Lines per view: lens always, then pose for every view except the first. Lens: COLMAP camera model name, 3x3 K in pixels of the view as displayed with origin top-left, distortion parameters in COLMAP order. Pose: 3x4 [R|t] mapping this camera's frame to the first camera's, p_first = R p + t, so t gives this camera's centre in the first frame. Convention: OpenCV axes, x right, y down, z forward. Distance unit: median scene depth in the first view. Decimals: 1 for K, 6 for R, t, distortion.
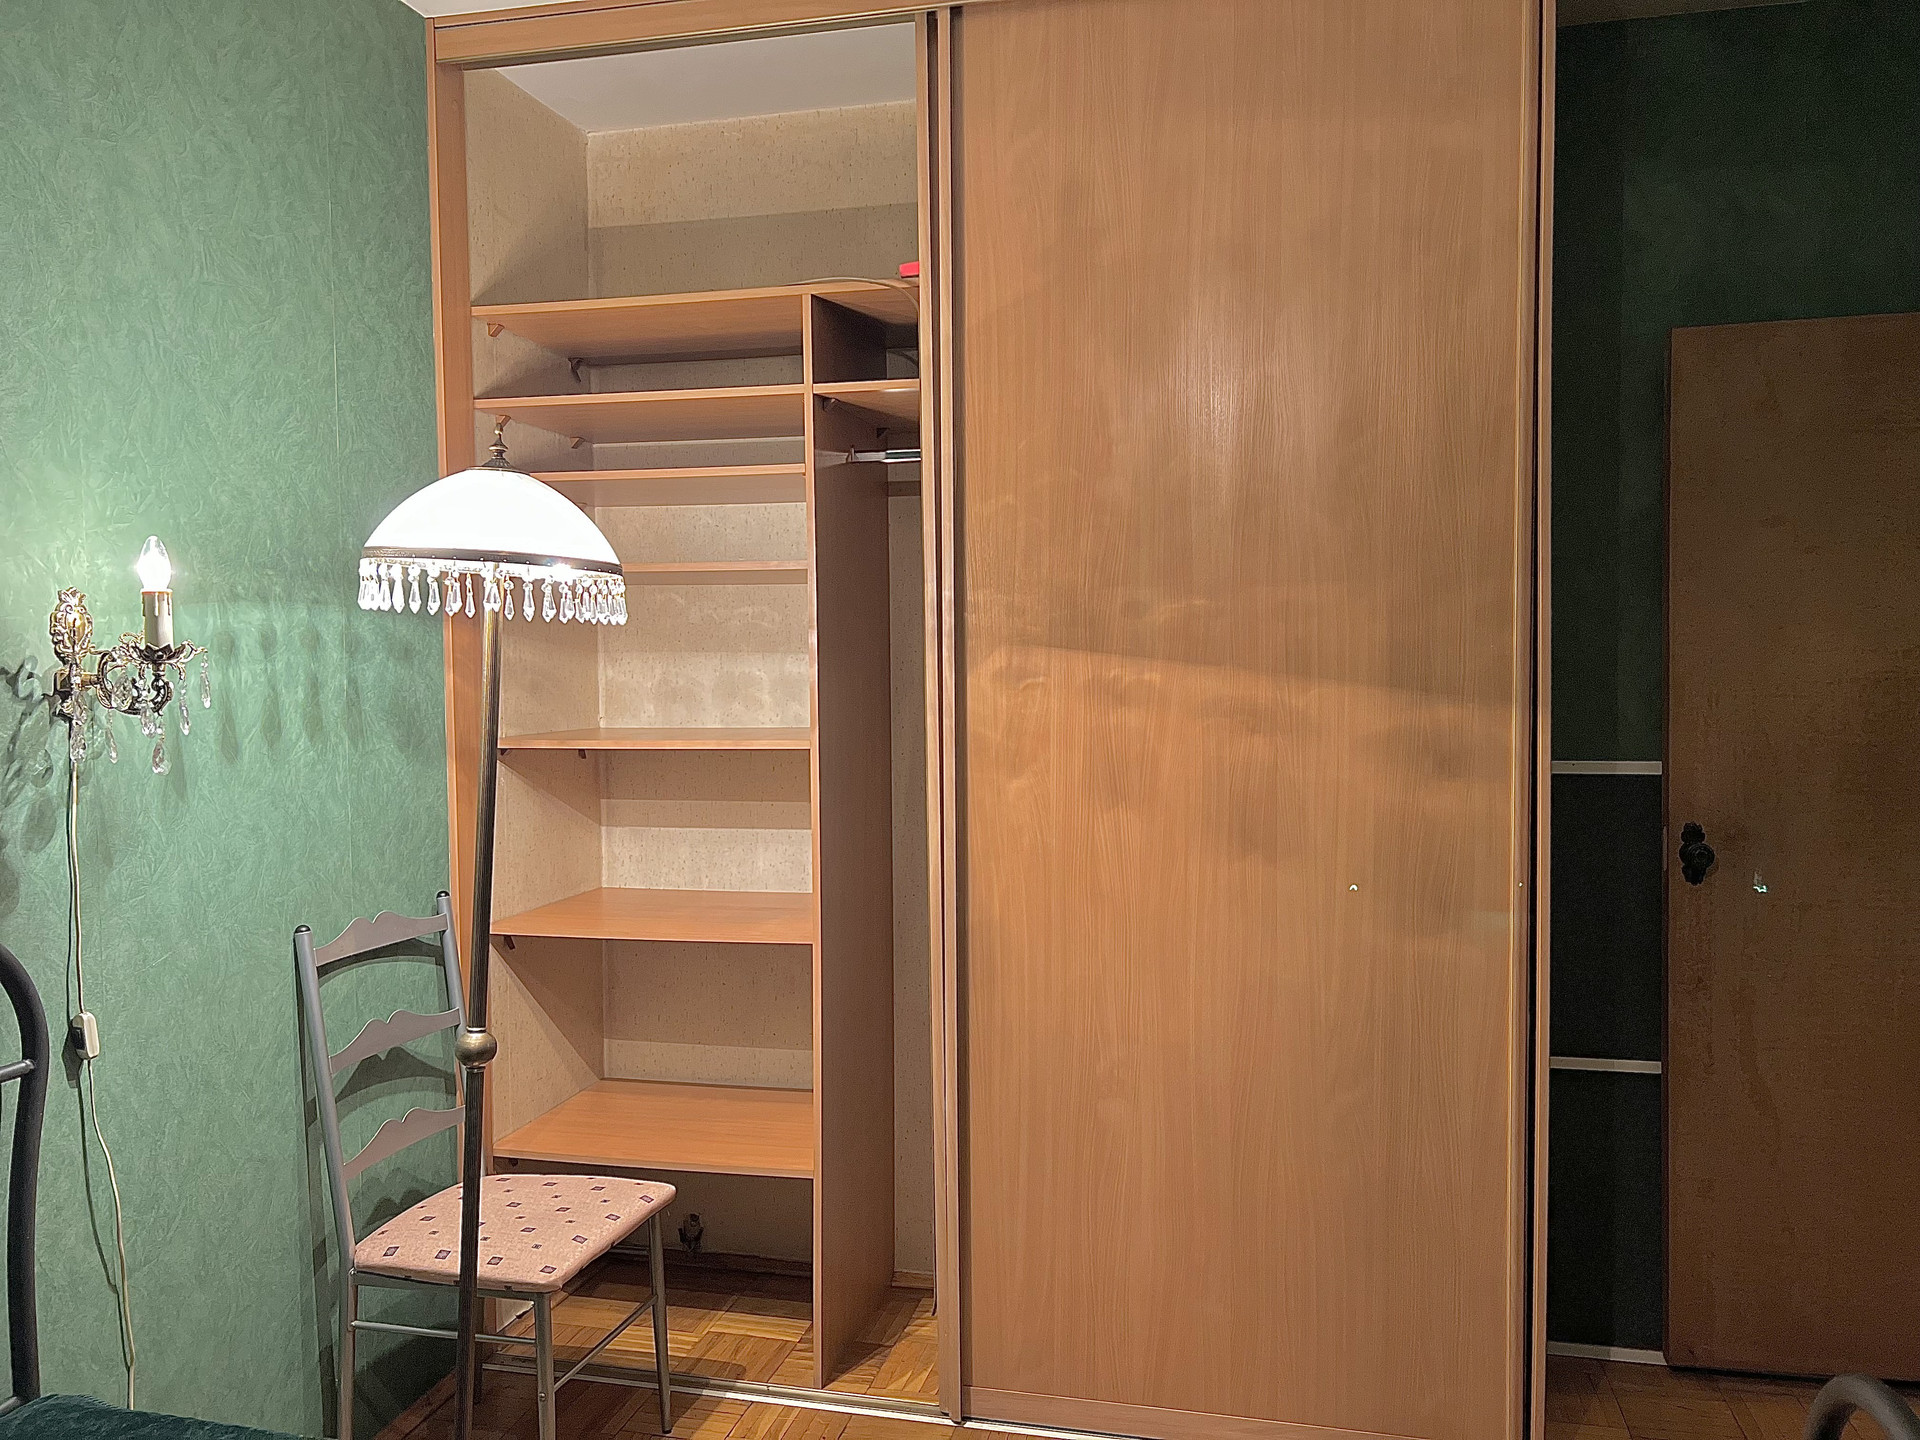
lens RADIAL K [[1429.6, 0, 960.0], [0, 1429.6, 720.0], [0, 0, 1]] dist [0.004770, 0.001047]
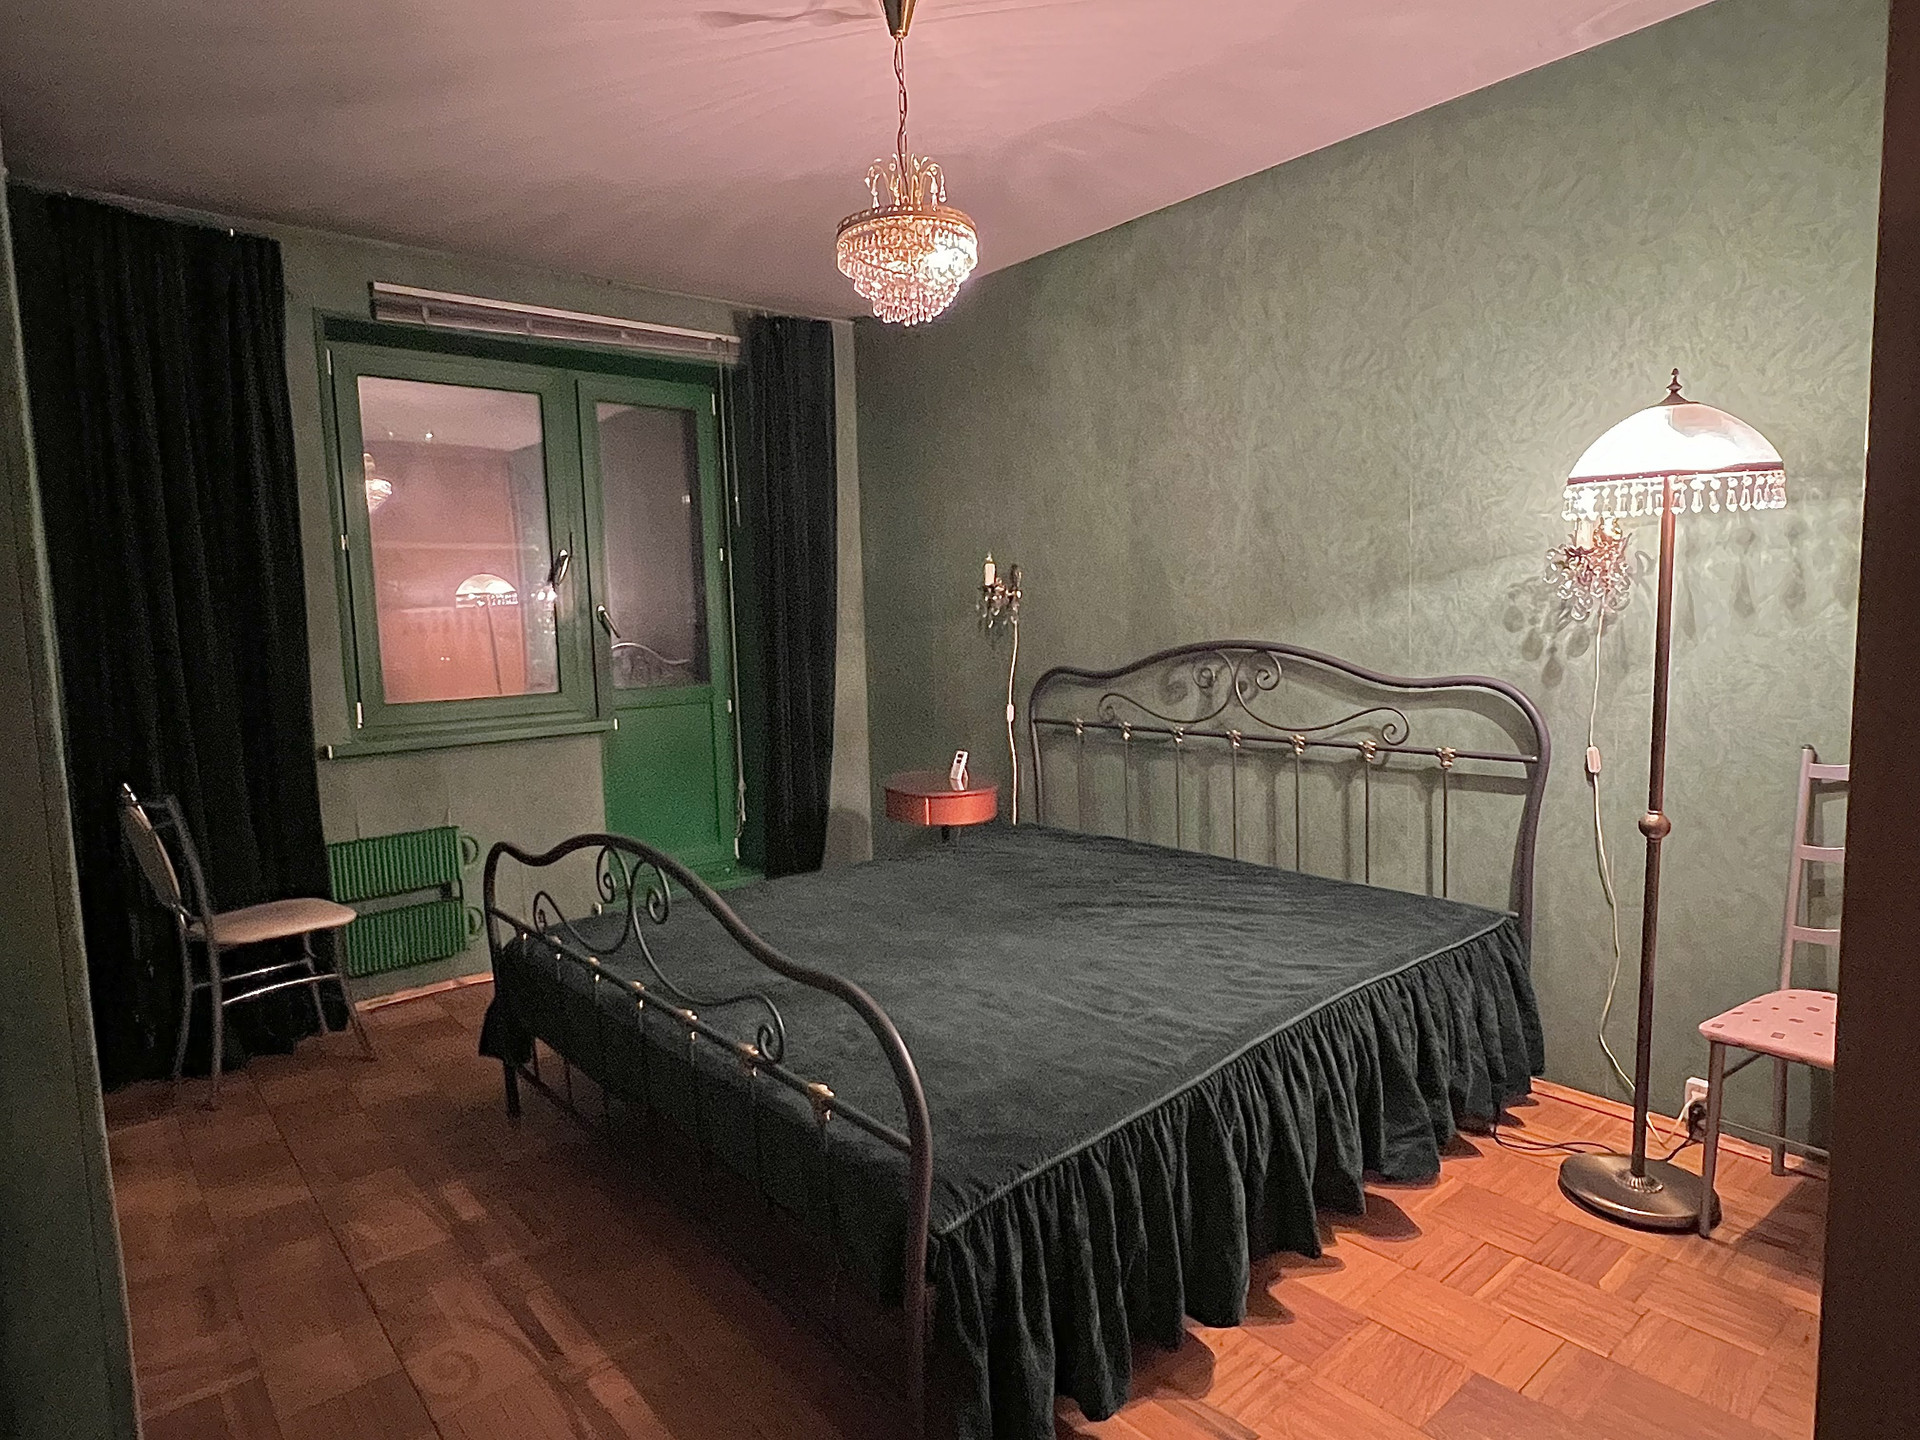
lens RADIAL K [[1094.8, 0, 961.1], [0, 1094.8, 717.3], [0, 0, 1]] dist [0.000471, 0.000157]
pose [[-0.577828, 0.109215, -0.808818, 0.922580], [0.003041, 0.991287, 0.131682, -0.021023], [0.816153, 0.073630, -0.573126, 1.055178]]
